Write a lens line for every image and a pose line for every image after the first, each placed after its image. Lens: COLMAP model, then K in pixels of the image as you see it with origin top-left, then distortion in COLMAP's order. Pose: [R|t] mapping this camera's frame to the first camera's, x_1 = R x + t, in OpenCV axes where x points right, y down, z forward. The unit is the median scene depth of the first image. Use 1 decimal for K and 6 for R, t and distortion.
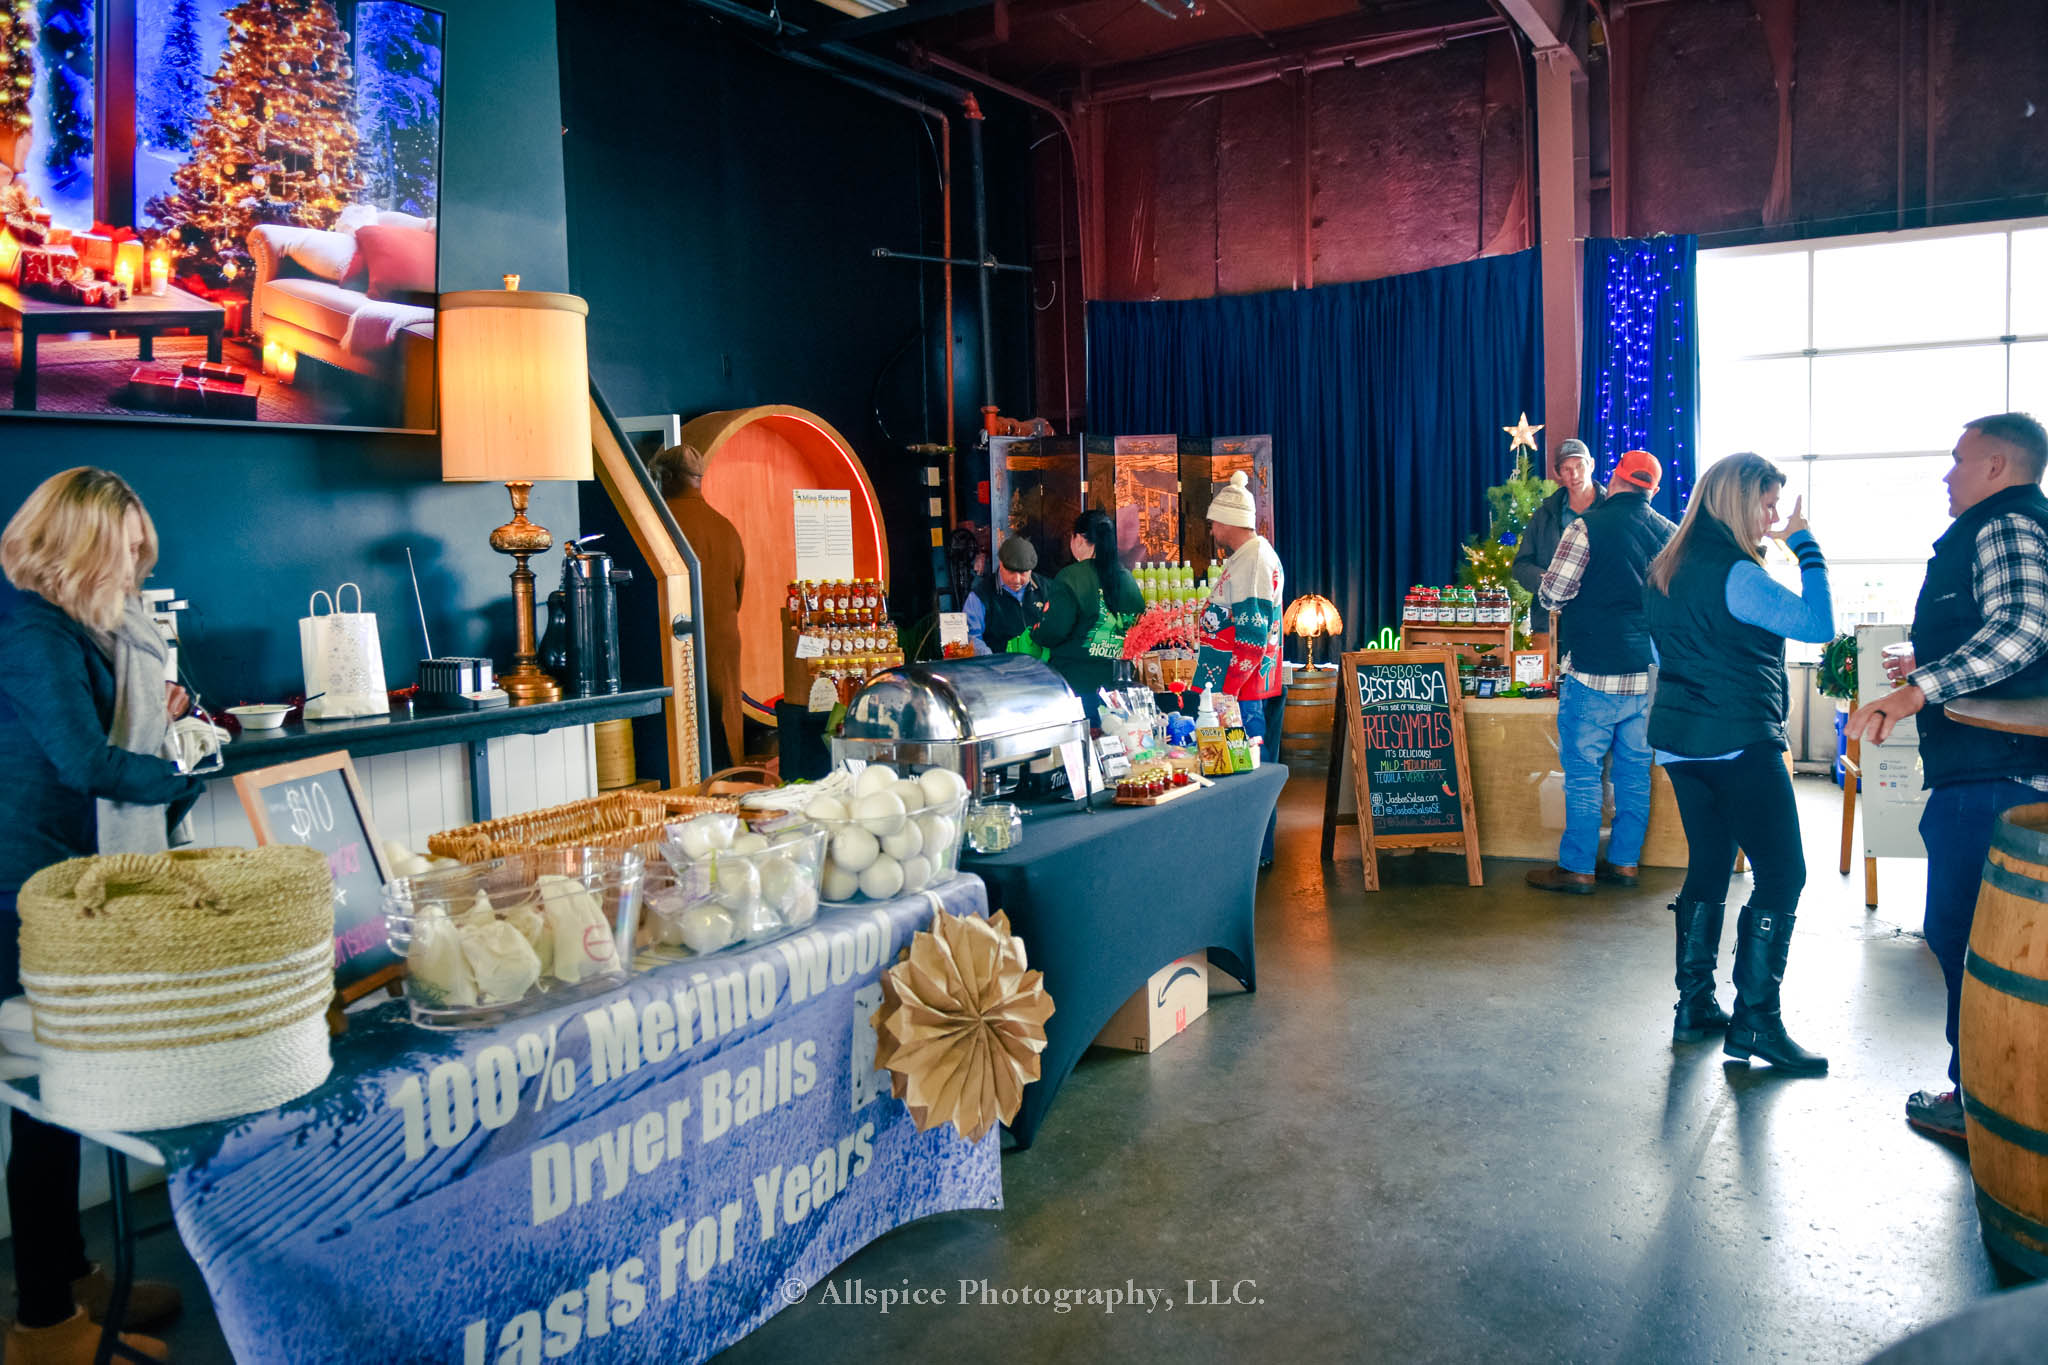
lens RADIAL K [[1452.4, 0, 1024.0], [0, 1452.4, 682.5], [0, 0, 1]] dist [0.001347, -0.000626]
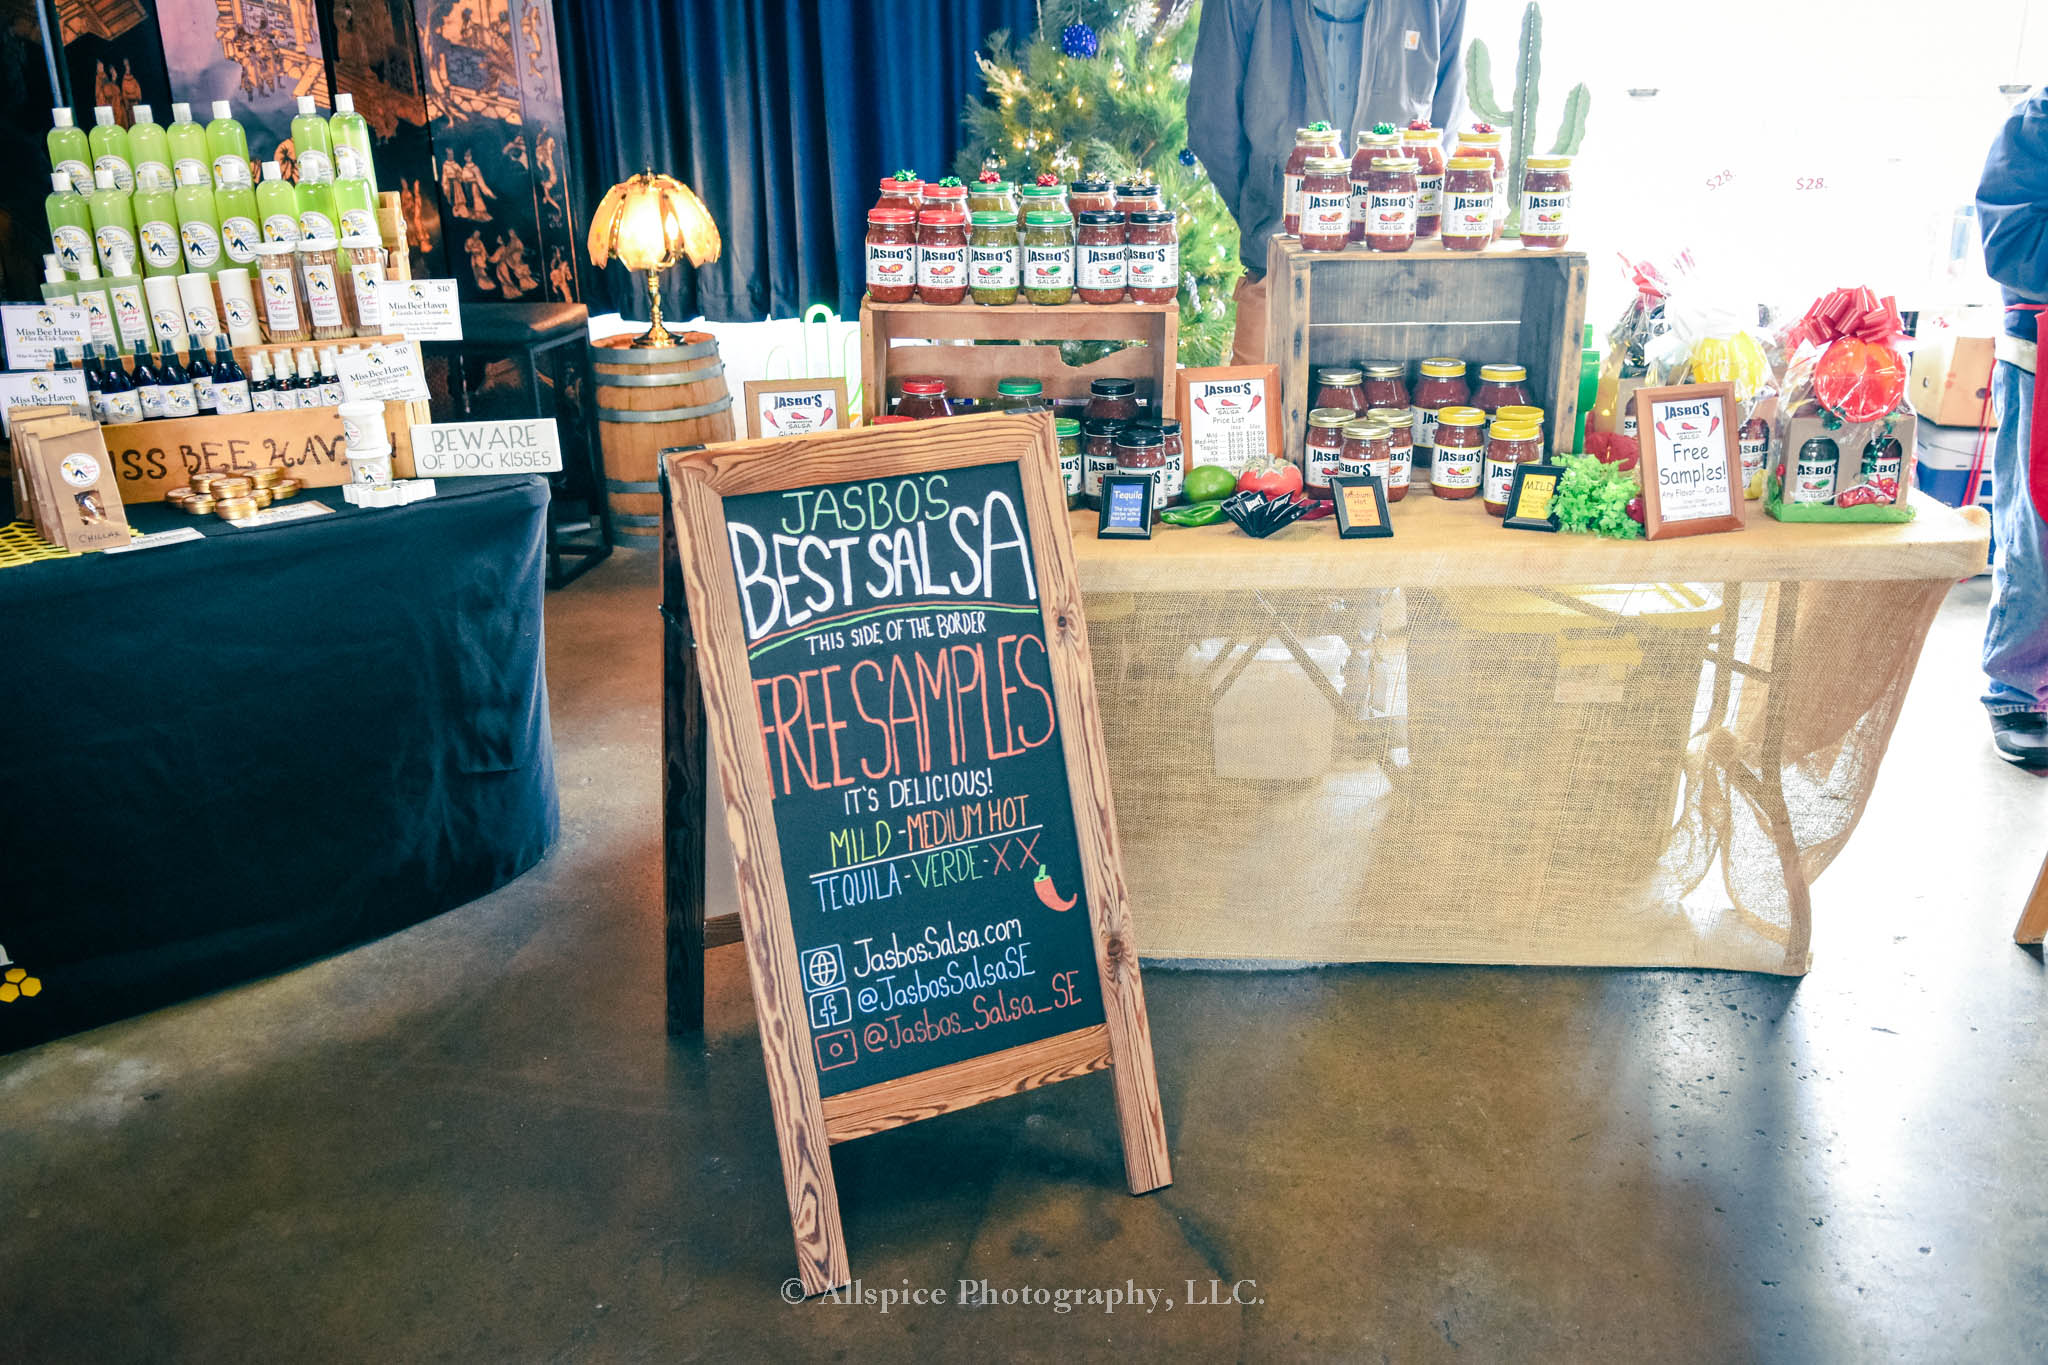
lens RADIAL K [[1917.7, 0, 1024.0], [0, 1917.7, 682.5], [0, 0, 1]] dist [0.008812, -0.011710]
pose [[0.938485, -0.107014, 0.328318, 0.159222], [0.034778, 0.975226, 0.218461, -0.054837], [-0.343563, -0.193604, 0.918957, 0.639318]]
